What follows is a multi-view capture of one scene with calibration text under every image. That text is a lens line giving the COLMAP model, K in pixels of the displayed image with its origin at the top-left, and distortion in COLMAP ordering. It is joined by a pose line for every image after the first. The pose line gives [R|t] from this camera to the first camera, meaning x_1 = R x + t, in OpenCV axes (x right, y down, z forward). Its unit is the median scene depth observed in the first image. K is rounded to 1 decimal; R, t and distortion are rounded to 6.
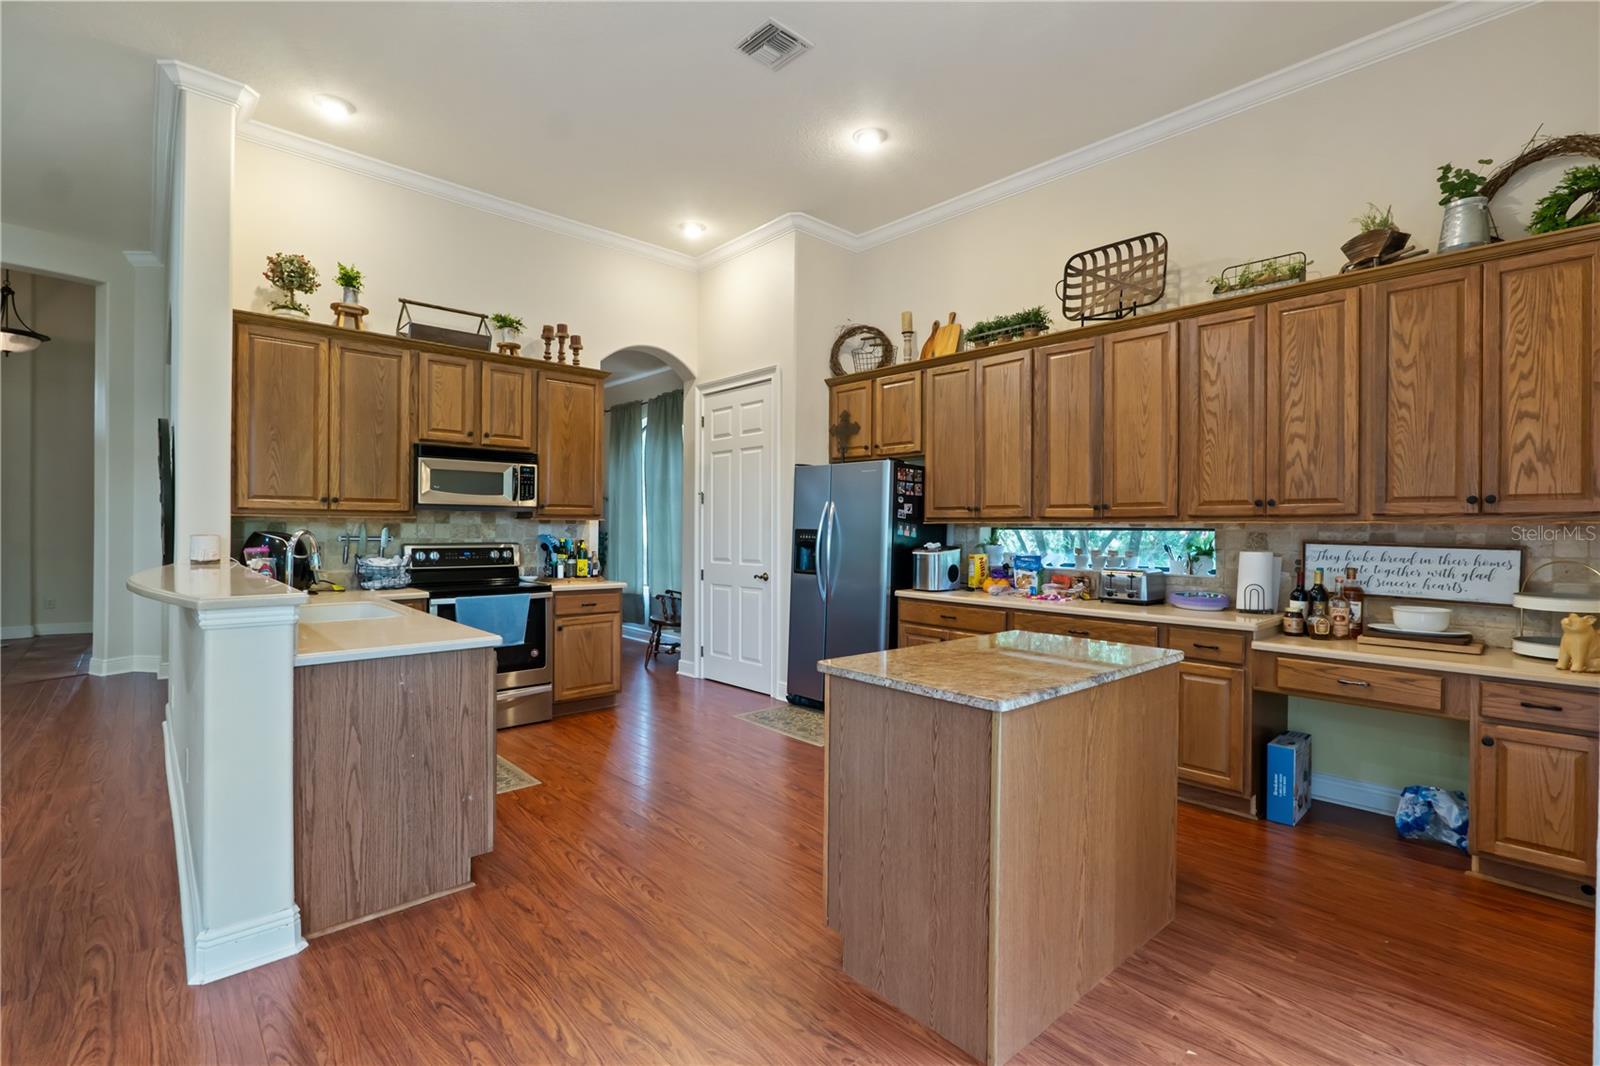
lens RADIAL K [[727.8, 0, 803.9], [0, 727.8, 526.0], [0, 0, 1]] dist [-0.009716, 0.000521]
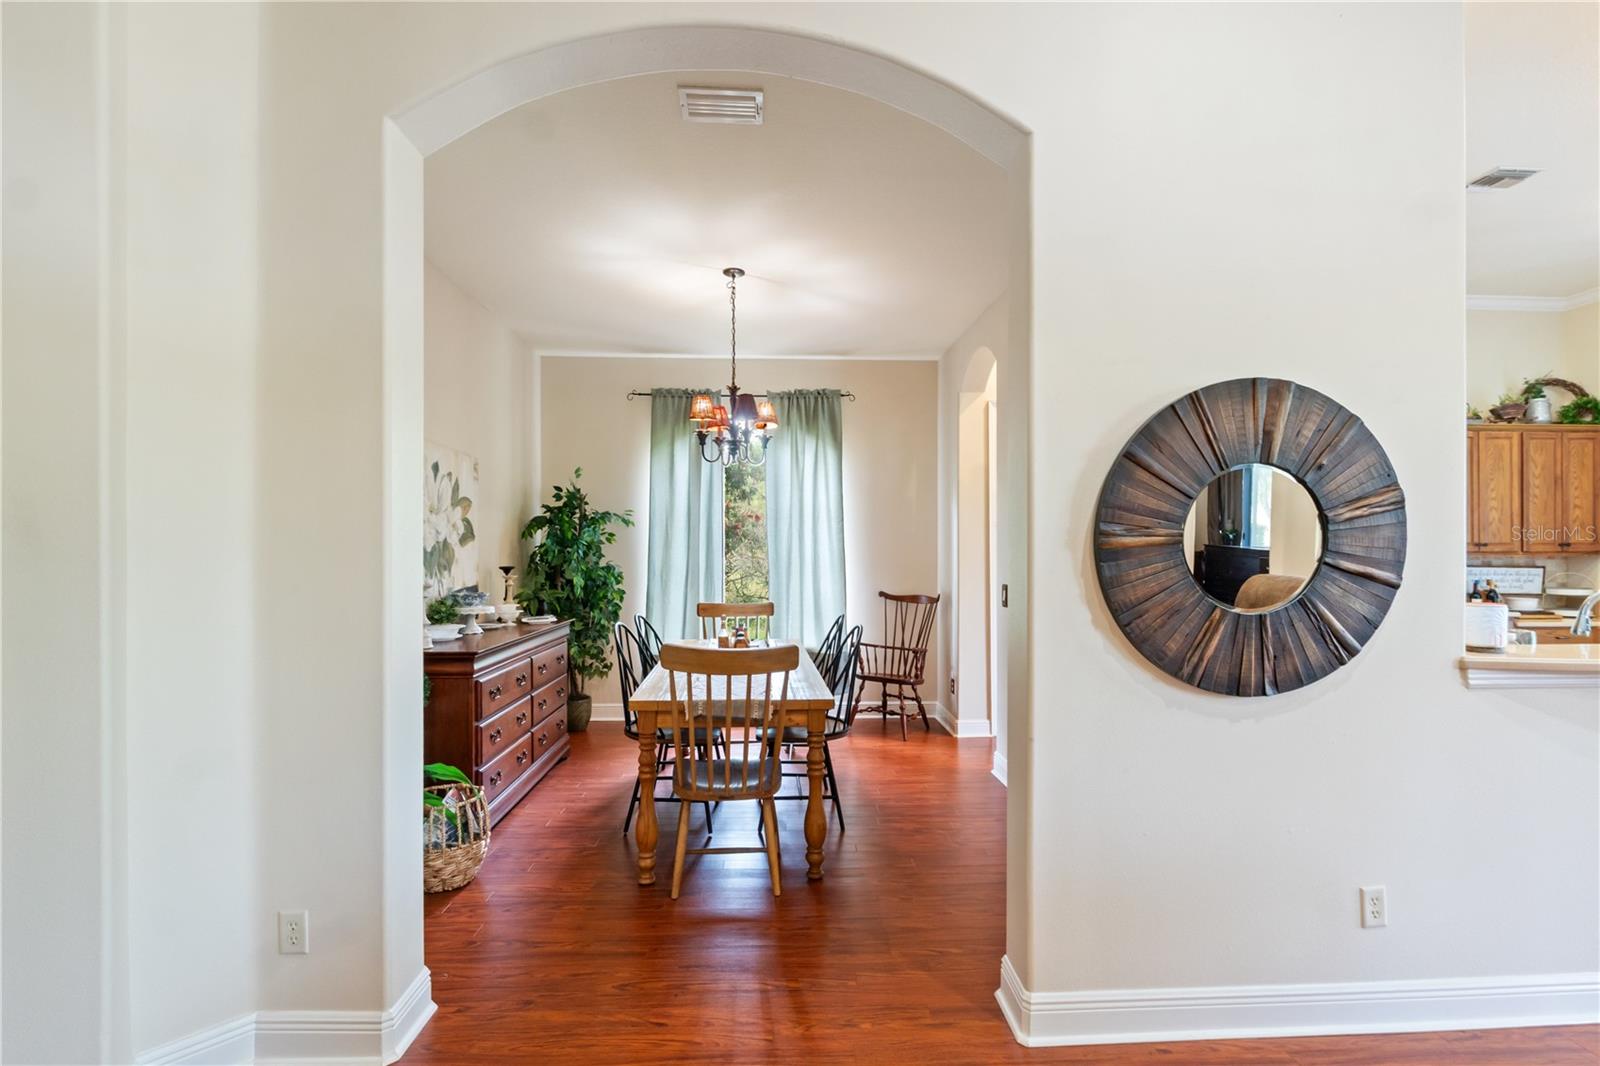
lens RADIAL K [[749.9, 0, 801.4], [0, 749.9, 562.1], [0, 0, 1]] dist [-0.002270, -0.000174]
pose [[0.642287, -0.022595, 0.766131, -1.269914], [0.005891, 0.999681, 0.024545, -0.030676], [-0.766442, -0.011252, 0.642216, 0.761556]]
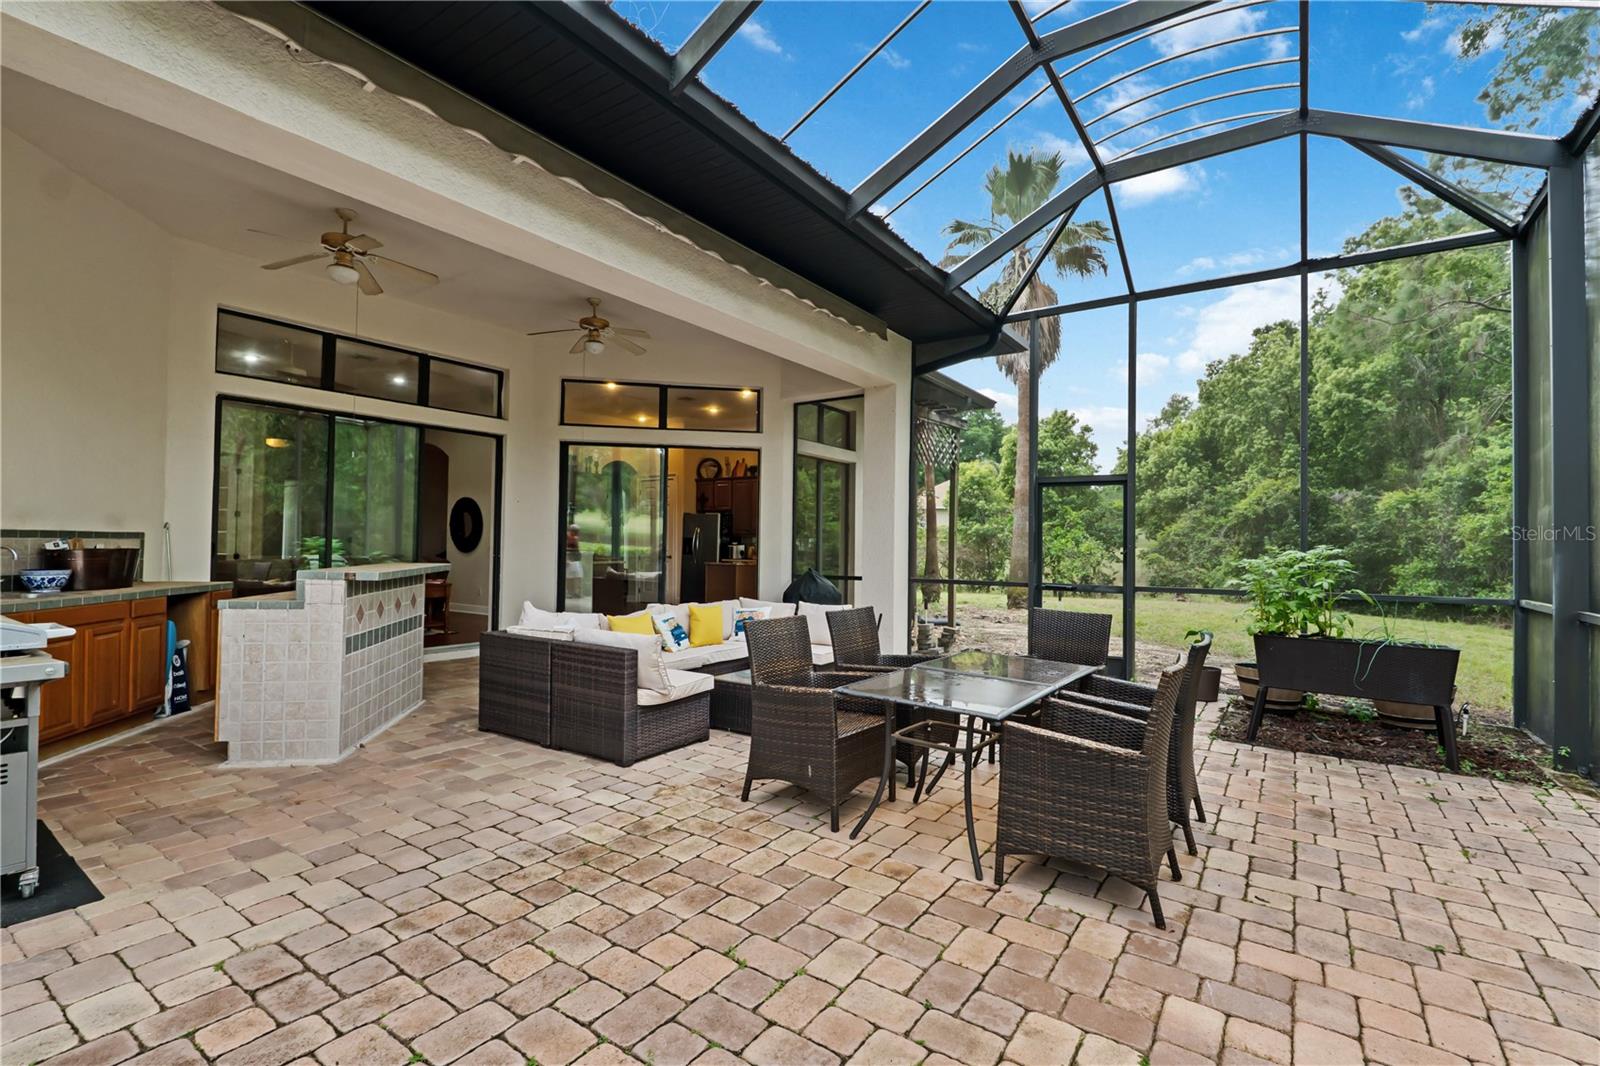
lens RADIAL K [[727.8, 0, 803.9], [0, 727.8, 526.0], [0, 0, 1]] dist [-0.009716, 0.000521]
pose [[0.972612, 0.010557, 0.232194, -0.217880], [-0.005175, 0.999704, -0.023774, 0.025036], [-0.232376, 0.021921, 0.972379, -1.796832]]
